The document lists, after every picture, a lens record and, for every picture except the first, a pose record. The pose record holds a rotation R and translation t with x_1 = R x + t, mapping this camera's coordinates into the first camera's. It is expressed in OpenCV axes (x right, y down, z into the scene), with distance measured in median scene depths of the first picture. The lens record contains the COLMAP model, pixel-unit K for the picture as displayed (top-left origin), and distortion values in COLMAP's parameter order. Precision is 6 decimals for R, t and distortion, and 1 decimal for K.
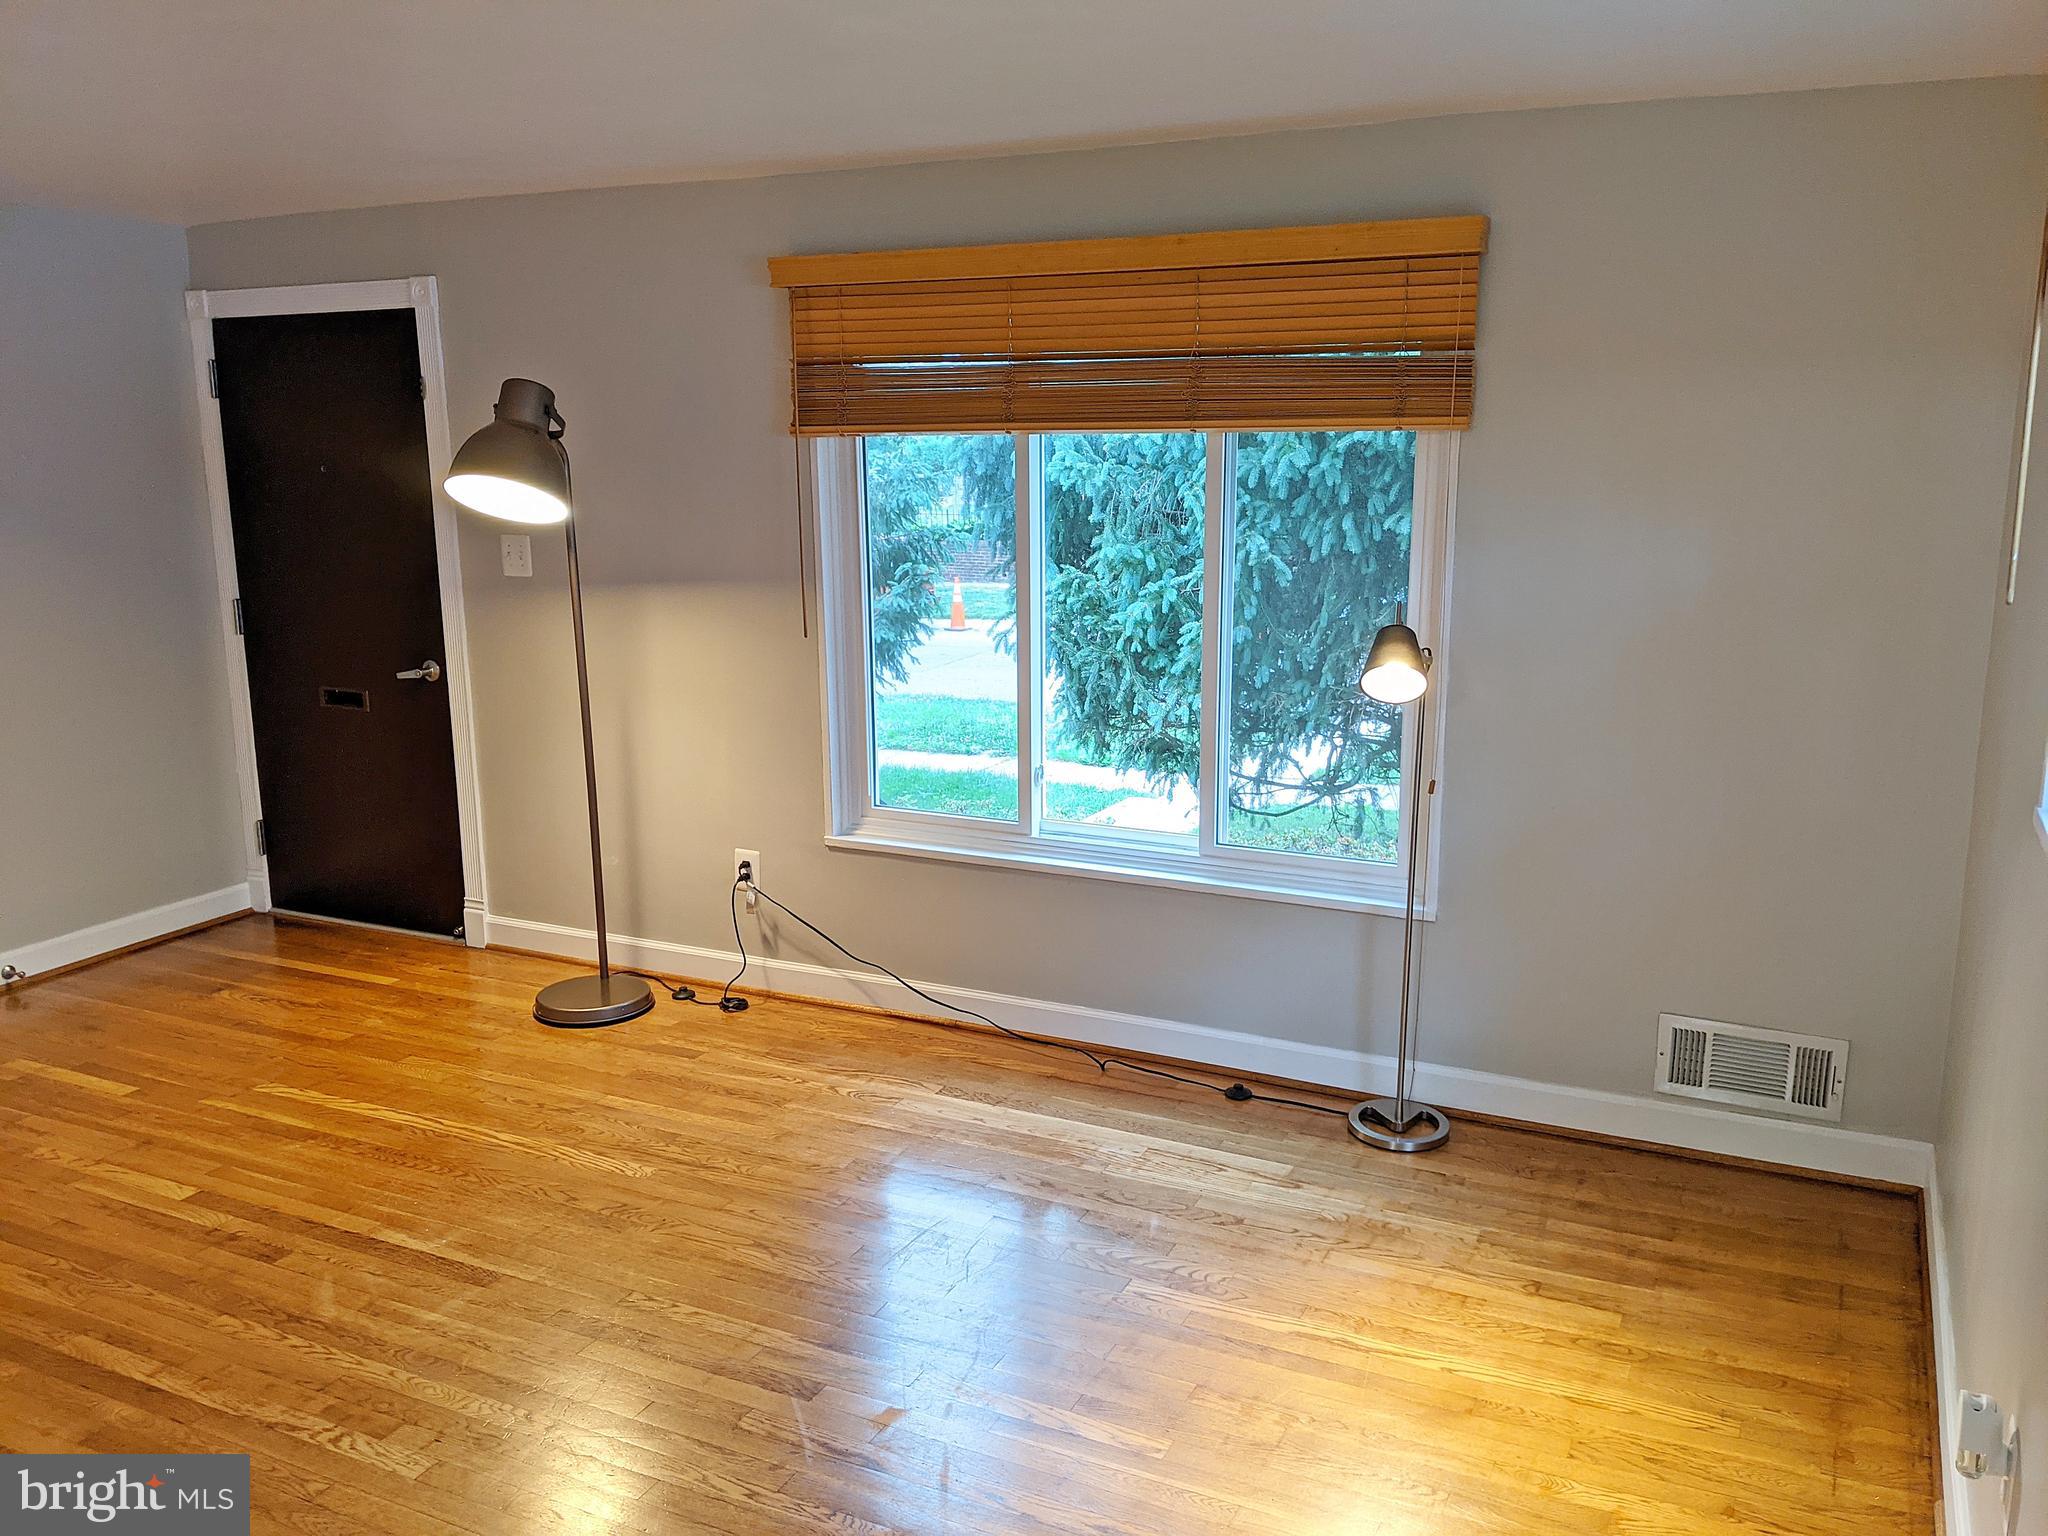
lens RADIAL K [[1637.8, 0, 1037.7], [0, 1637.8, 761.8], [0, 0, 1]] dist [0.073593, -0.126208]
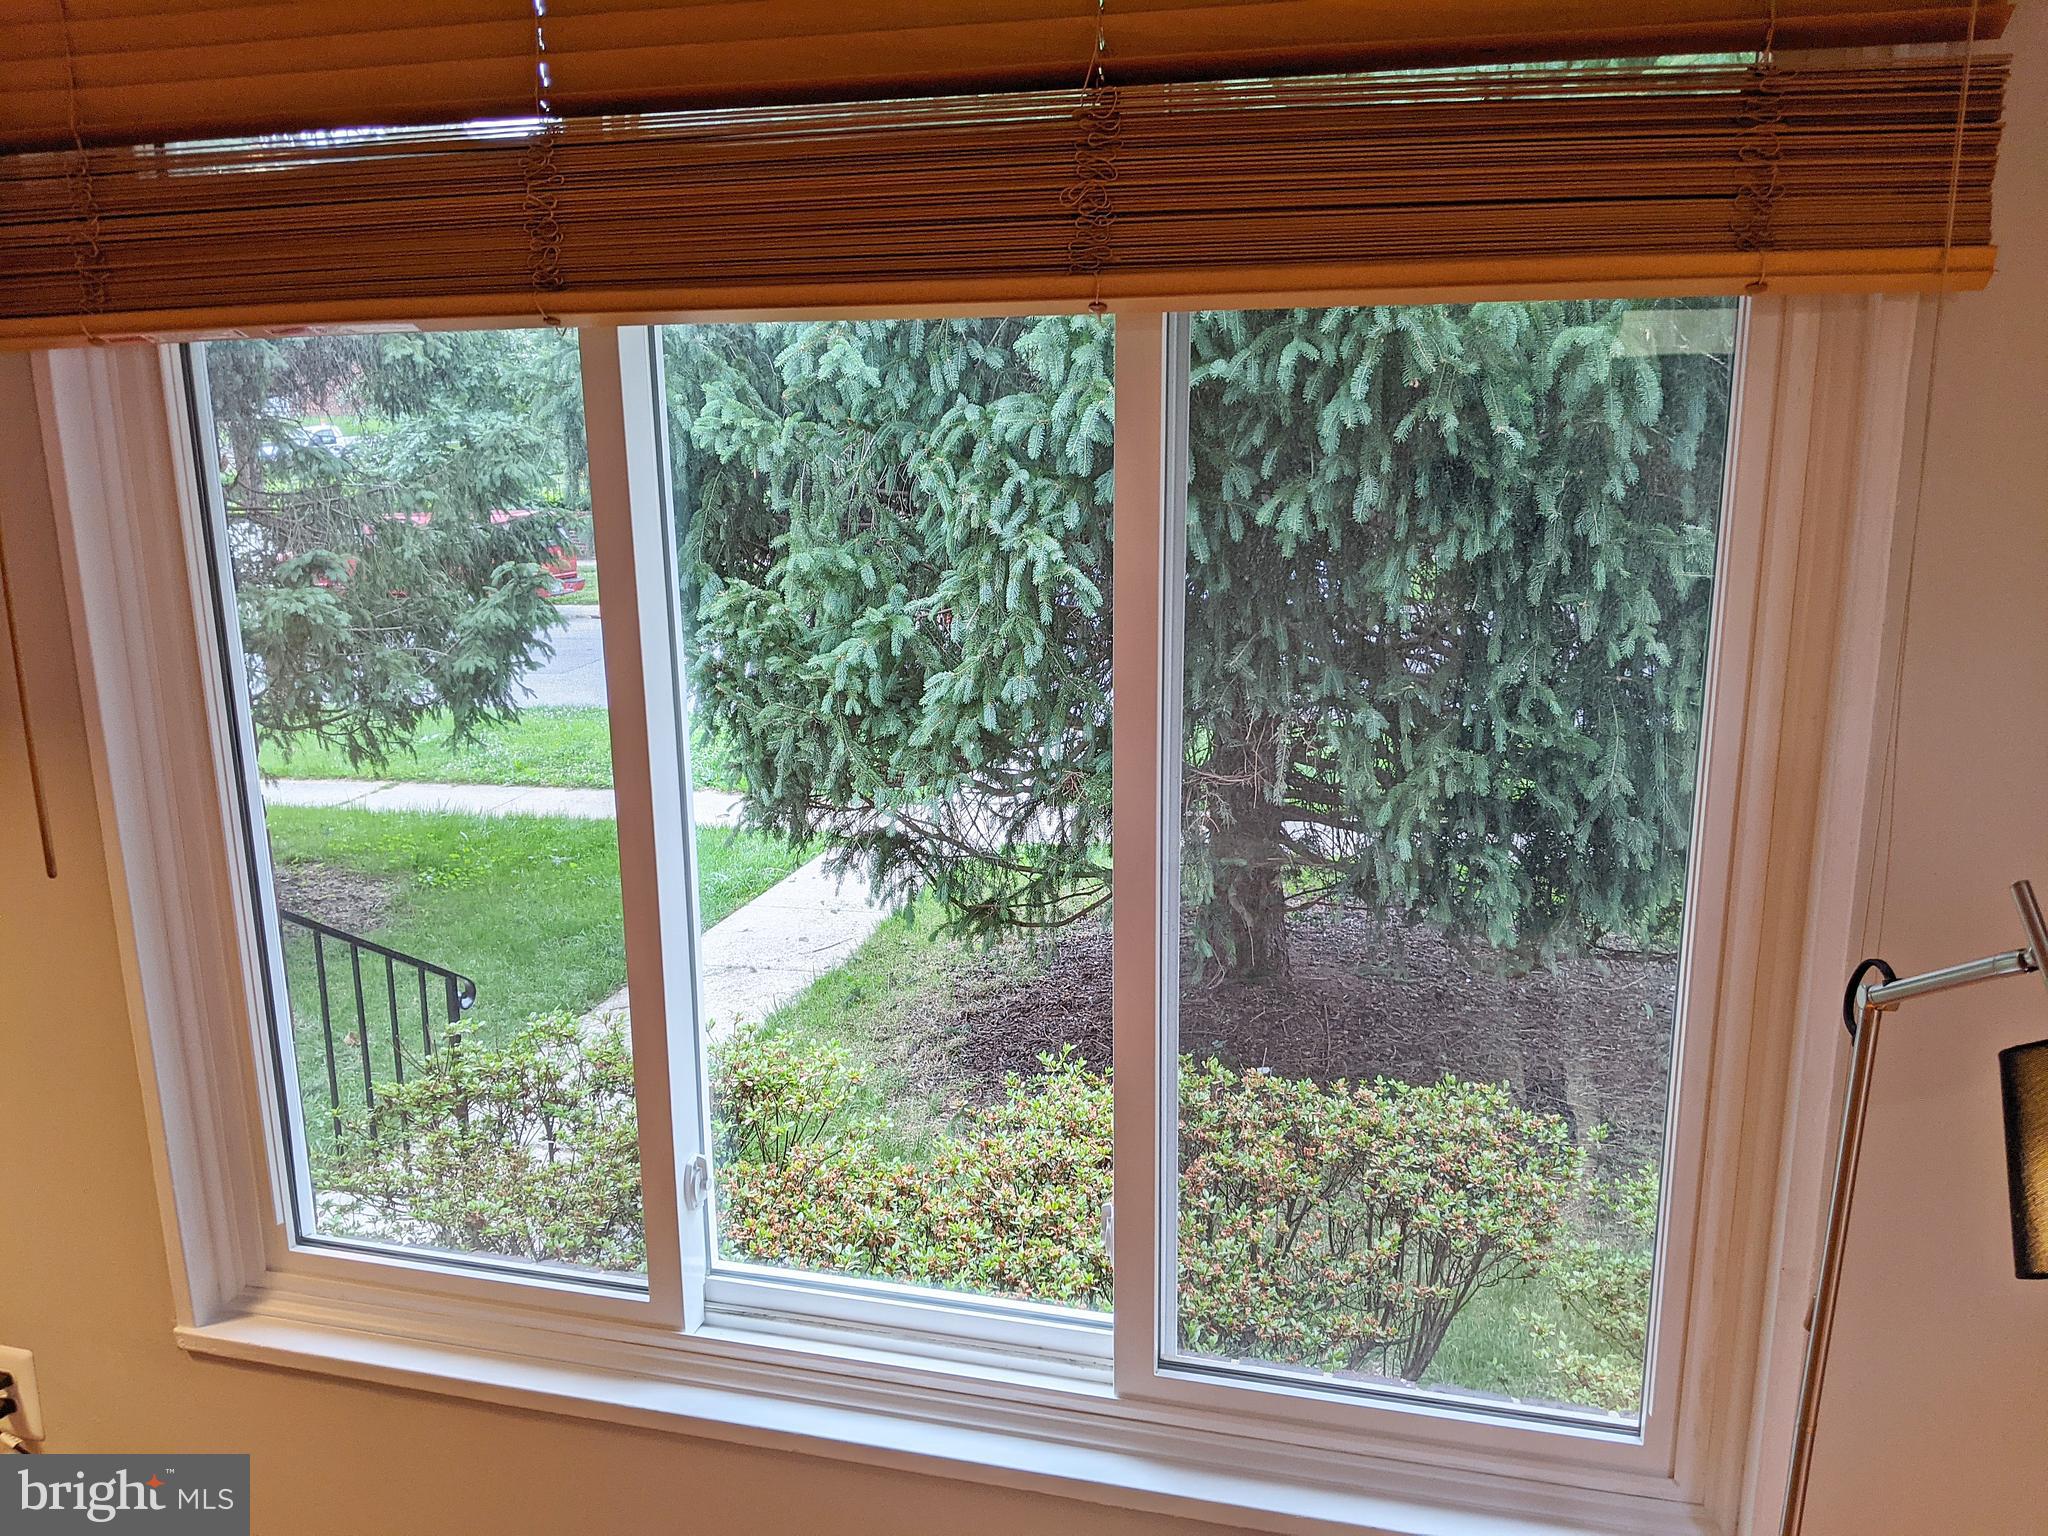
lens RADIAL K [[1637.8, 0, 1068.4], [0, 1637.8, 787.3], [0, 0, 1]] dist [0.073593, -0.126208]
pose [[0.976307, -0.053366, 0.209704, 0.006204], [0.045604, 0.998090, 0.041683, -0.061499], [-0.211528, -0.031132, 0.976876, 0.350695]]
